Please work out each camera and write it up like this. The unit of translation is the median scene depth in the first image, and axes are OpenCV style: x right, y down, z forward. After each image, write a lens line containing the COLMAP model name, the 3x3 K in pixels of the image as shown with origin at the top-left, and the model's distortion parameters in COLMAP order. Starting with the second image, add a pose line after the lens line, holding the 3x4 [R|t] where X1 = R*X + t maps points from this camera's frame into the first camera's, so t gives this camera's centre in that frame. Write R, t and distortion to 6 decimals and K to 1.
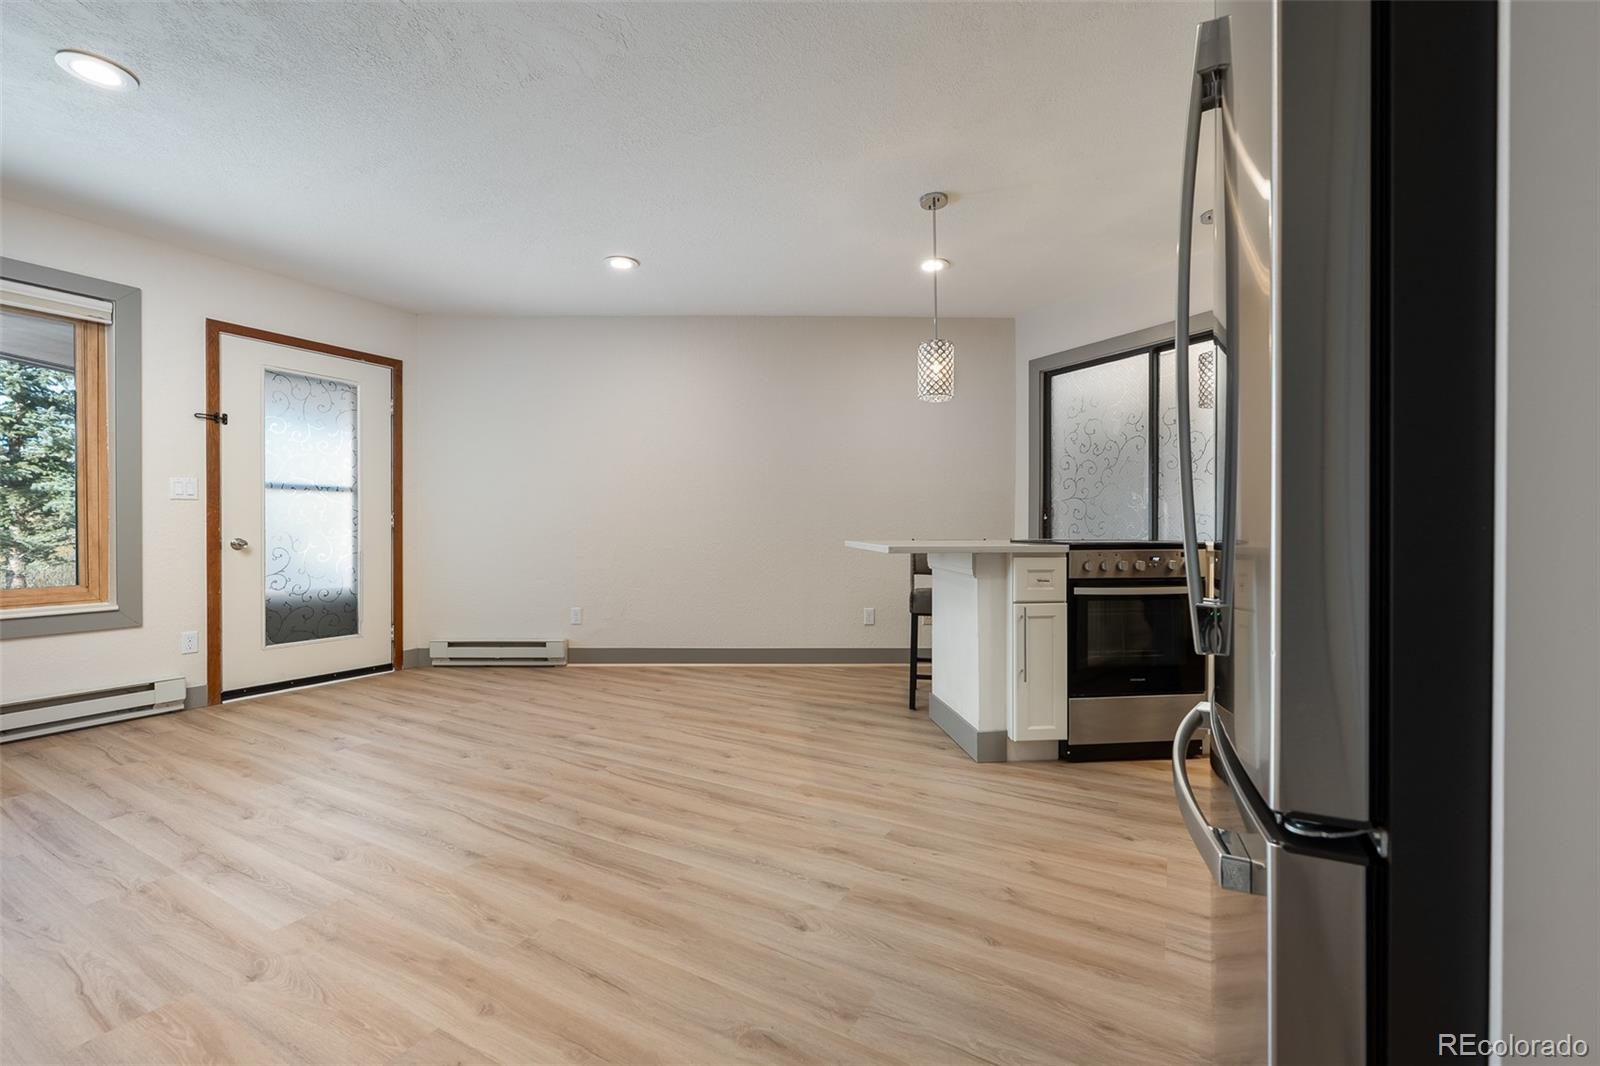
lens RADIAL K [[654.7, 0, 803.8], [0, 654.7, 552.3], [0, 0, 1]] dist [0.001203, -0.000735]
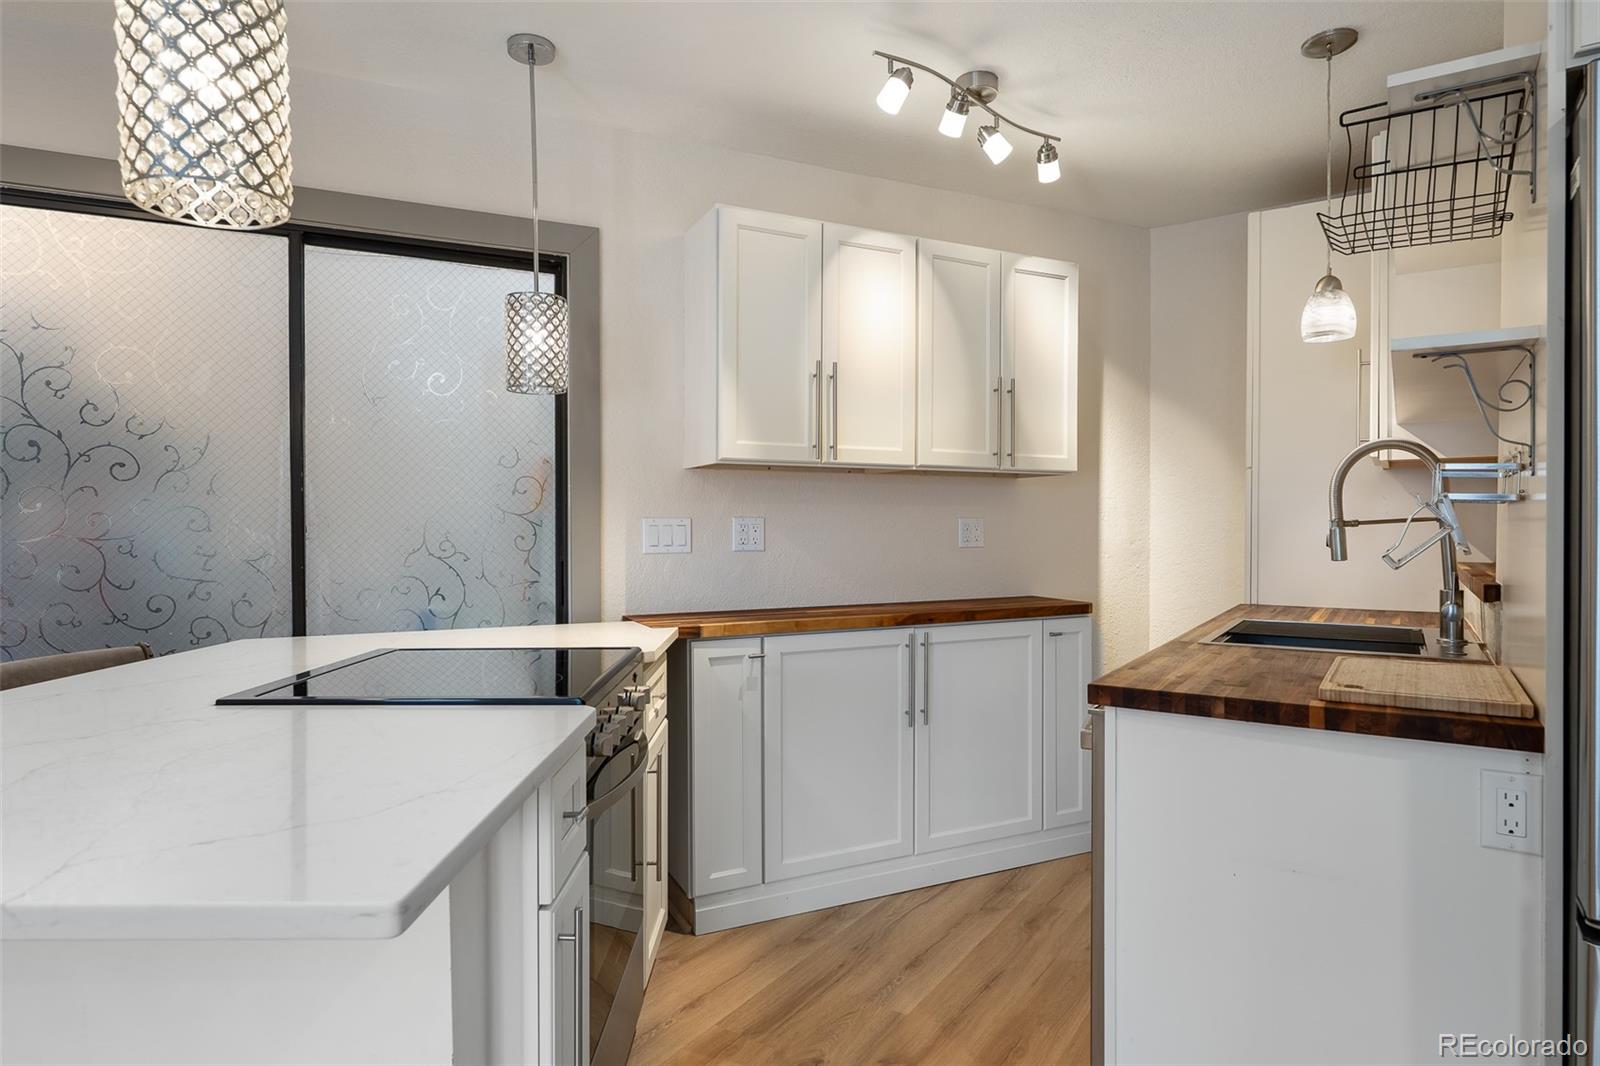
lens RADIAL K [[912.0, 0, 784.4], [0, 912.0, 529.8], [0, 0, 1]] dist [0.004493, -0.001962]
pose [[0.086401, -0.006665, 0.996238, -0.127314], [0.034953, 0.999382, 0.003654, -0.103009], [-0.995647, 0.034506, 0.086580, 0.751933]]
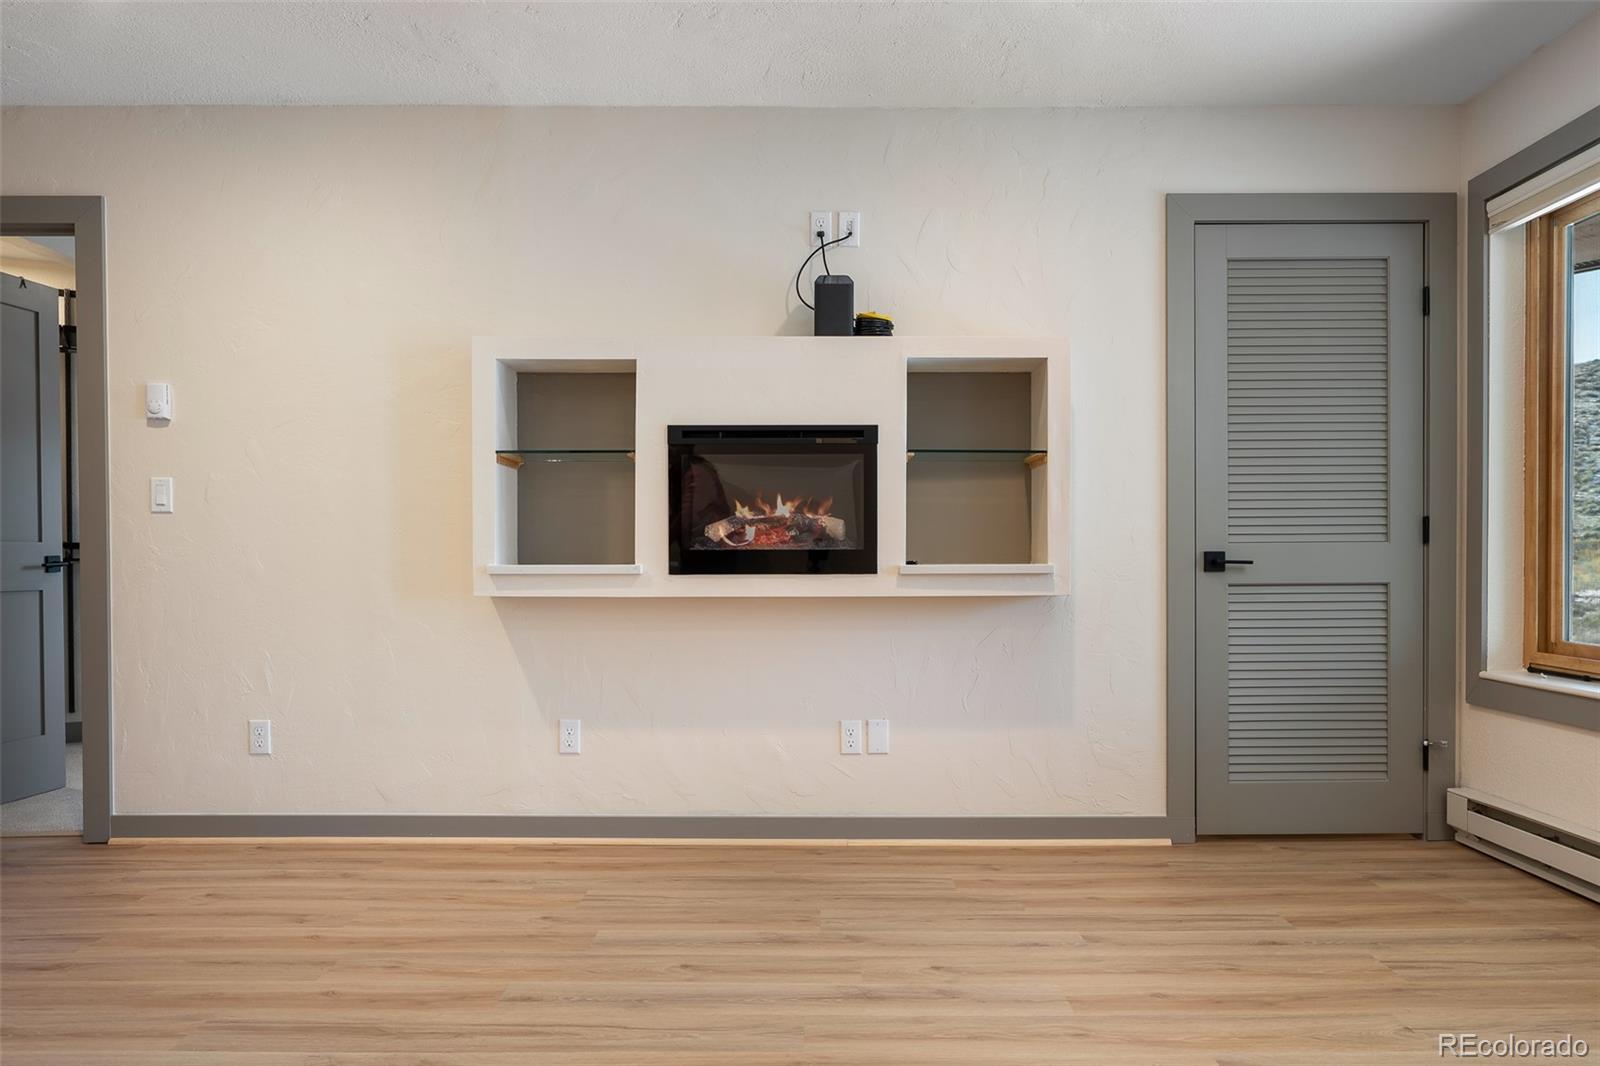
lens RADIAL K [[1130.0, 0, 801.2], [0, 1130.0, 582.0], [0, 0, 1]] dist [0.002463, -0.003805]
pose [[-0.872967, 0.011454, -0.487645, -0.113955], [-0.014514, 0.998672, 0.049440, -0.043838], [0.487564, 0.050237, -0.871641, 1.490875]]
